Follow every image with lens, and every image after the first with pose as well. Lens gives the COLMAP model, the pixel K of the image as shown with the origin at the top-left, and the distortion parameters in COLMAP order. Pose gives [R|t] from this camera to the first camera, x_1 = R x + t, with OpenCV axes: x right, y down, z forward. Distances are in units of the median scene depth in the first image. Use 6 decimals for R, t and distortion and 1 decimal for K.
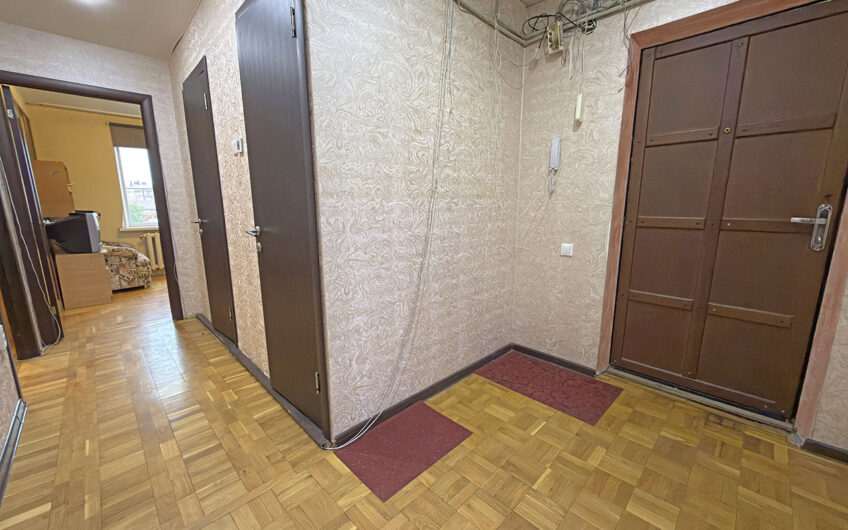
lens RADIAL K [[340.6, 0, 424.0], [0, 340.6, 265.0], [0, 0, 1]] dist [0.000942, 0.000173]
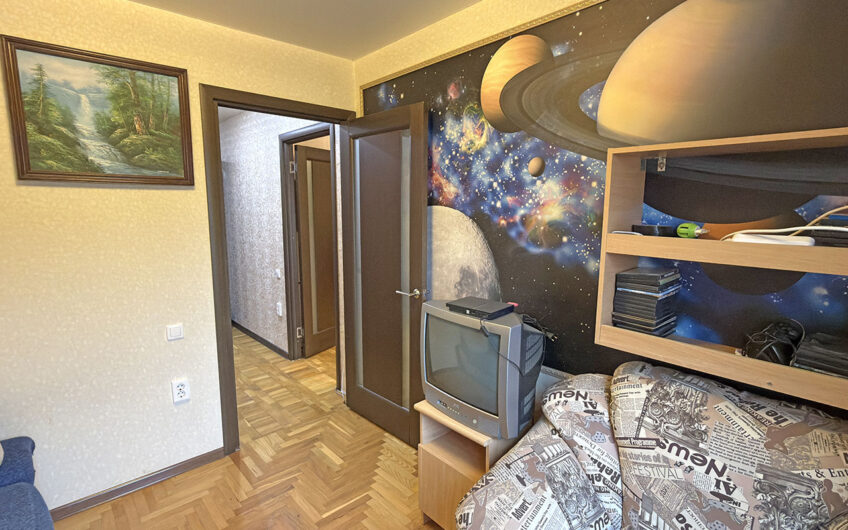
lens RADIAL K [[421.5, 0, 424.0], [0, 421.5, 265.0], [0, 0, 1]] dist [-0.002515, -0.000513]
pose [[-0.999537, -0.003224, 0.030243, -1.615875], [0.006772, 0.945816, 0.324633, -0.541983], [-0.029651, 0.324688, -0.945356, 2.339208]]
